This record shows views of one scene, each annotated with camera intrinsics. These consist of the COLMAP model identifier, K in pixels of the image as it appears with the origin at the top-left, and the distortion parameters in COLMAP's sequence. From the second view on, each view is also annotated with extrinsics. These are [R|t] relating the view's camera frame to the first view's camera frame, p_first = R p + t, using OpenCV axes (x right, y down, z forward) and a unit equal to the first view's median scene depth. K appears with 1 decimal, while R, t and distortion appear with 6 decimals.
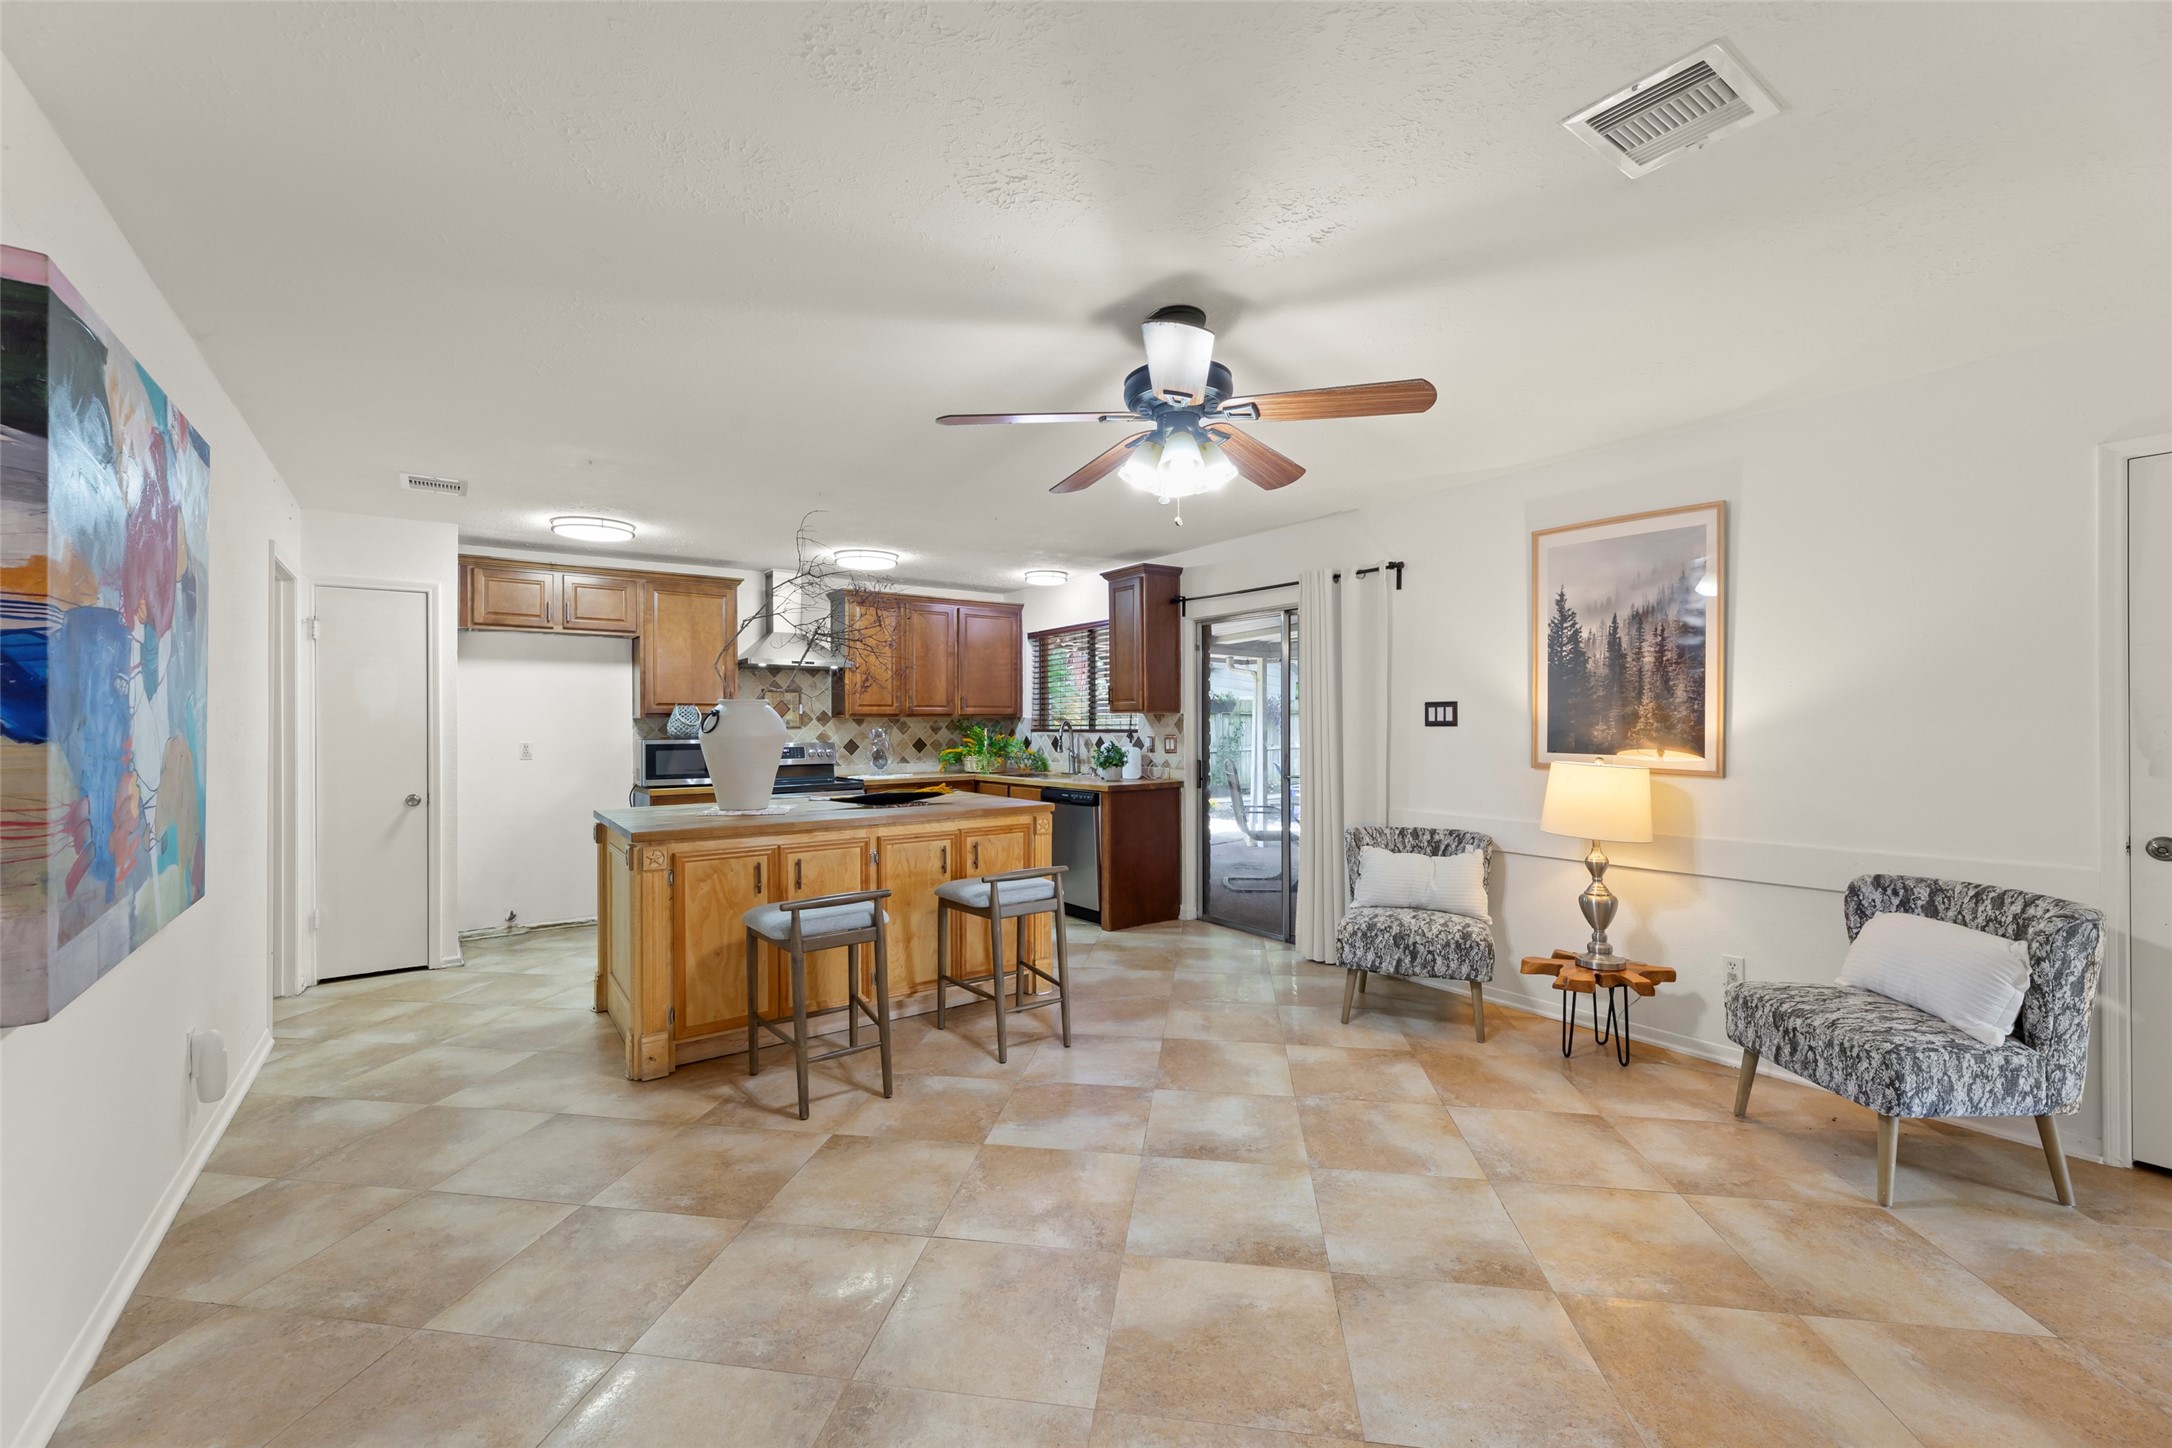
lens RADIAL K [[874.0, 0, 1069.1], [0, 874.0, 724.9], [0, 0, 1]] dist [0.001206, -0.000211]
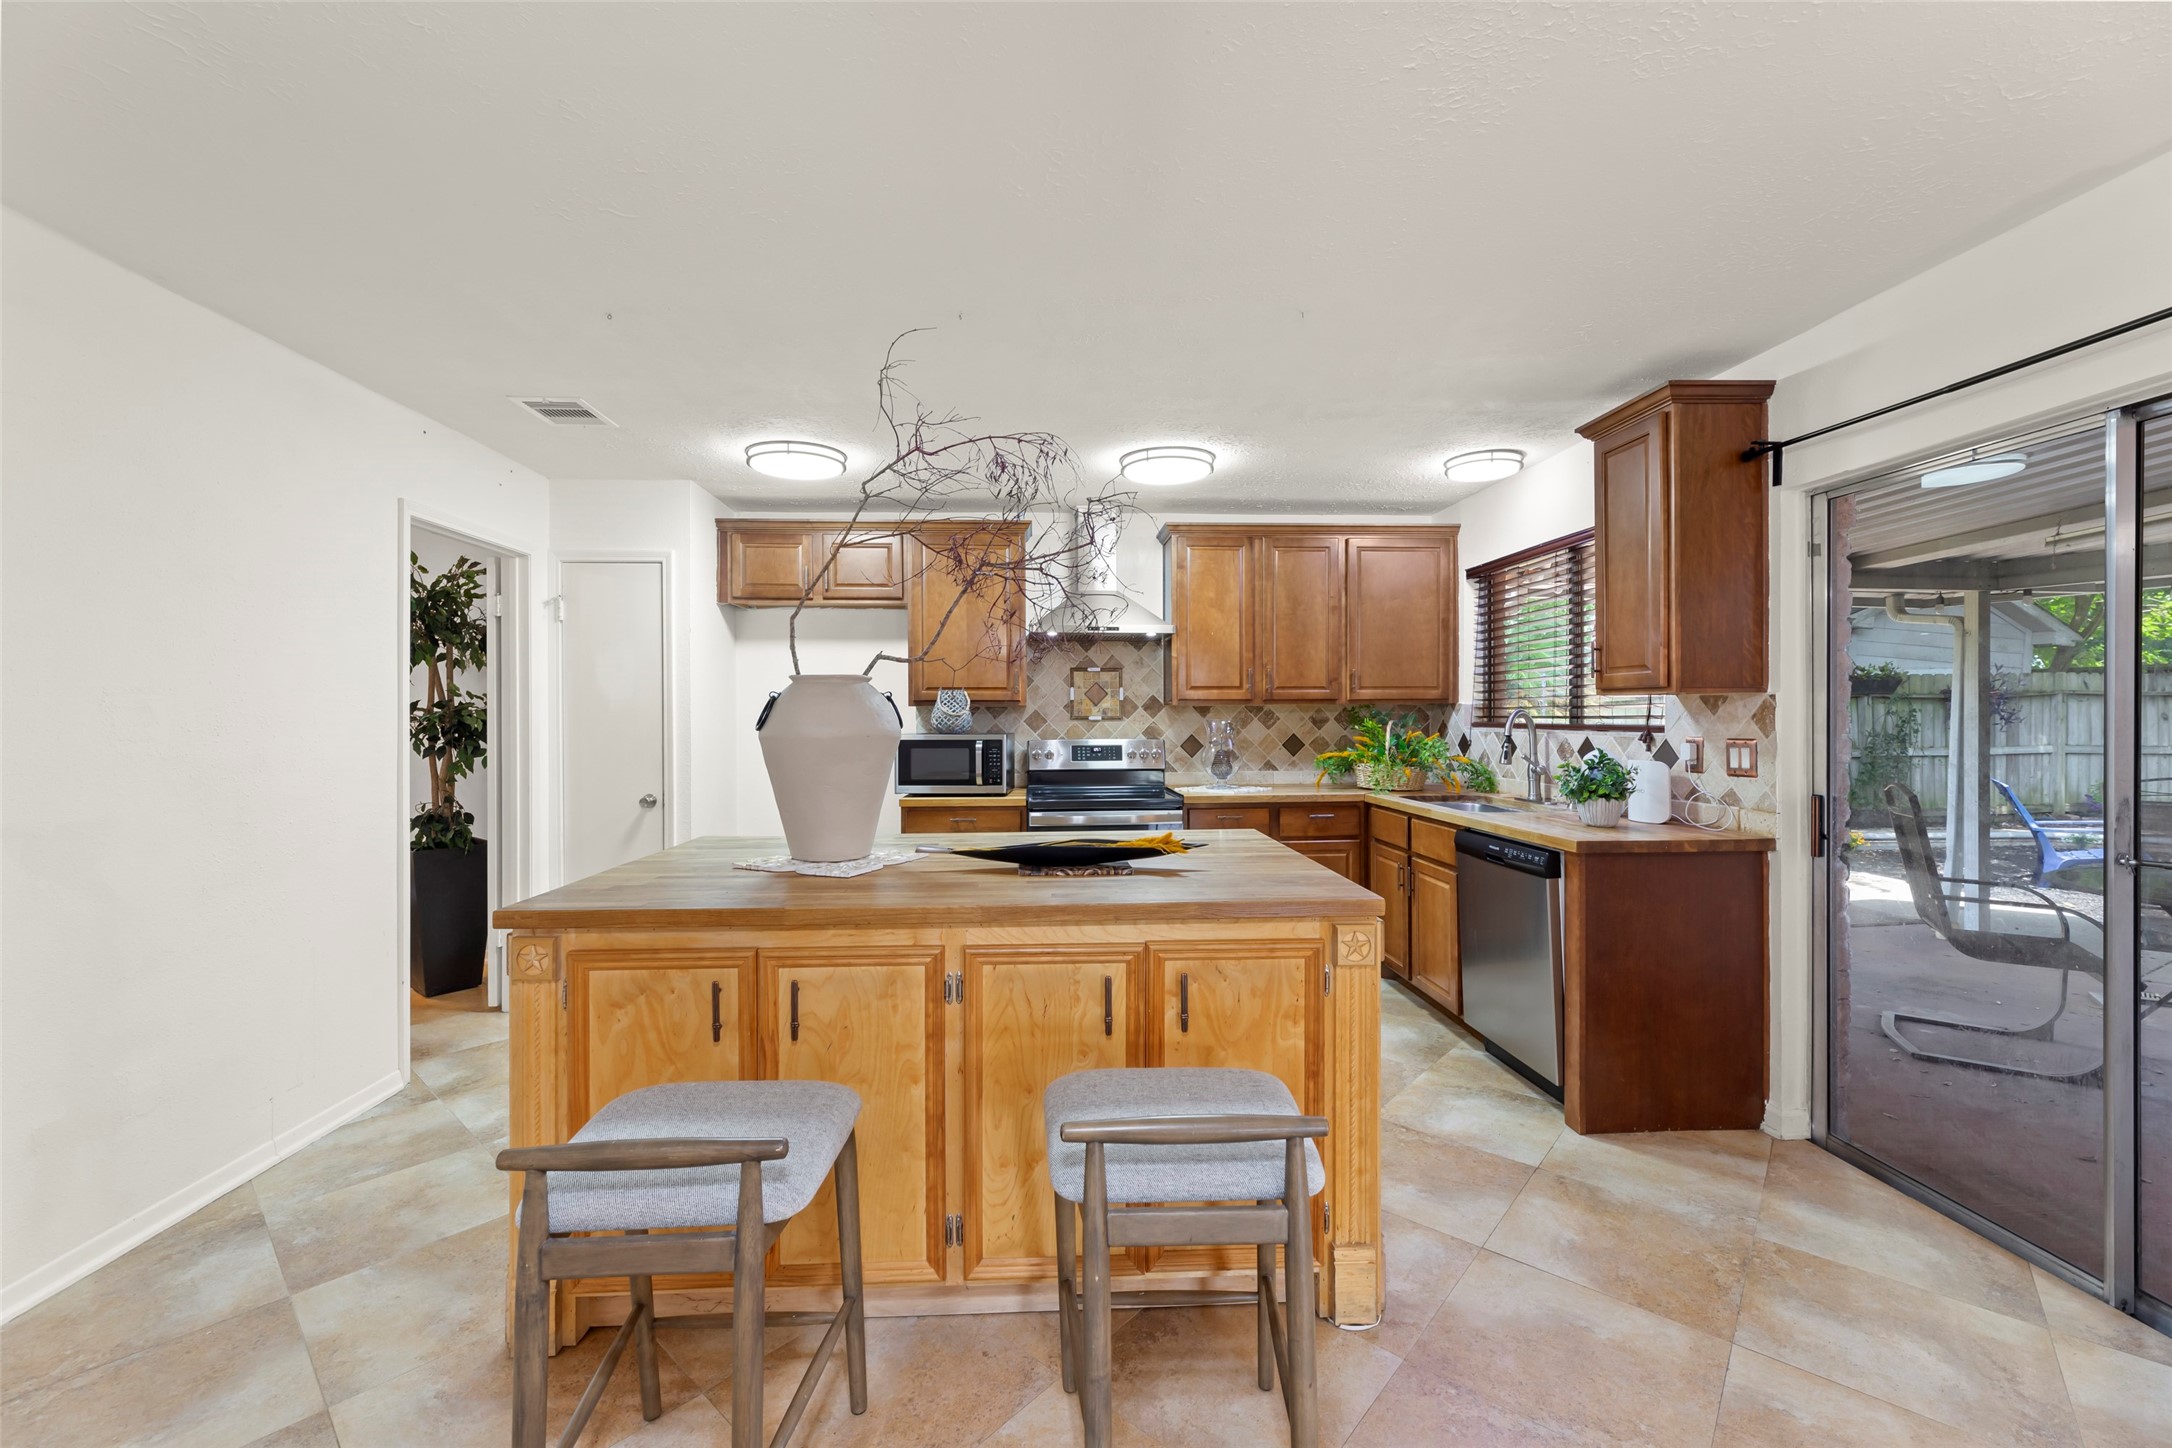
lens RADIAL K [[874.0, 0, 1075.6], [0, 874.0, 715.5], [0, 0, 1]] dist [0.001206, -0.000211]
pose [[0.846571, 0.003024, -0.532268, 0.063749], [-0.001671, 0.999994, 0.003023, -0.002181], [0.532274, -0.001670, 0.846571, 0.410809]]
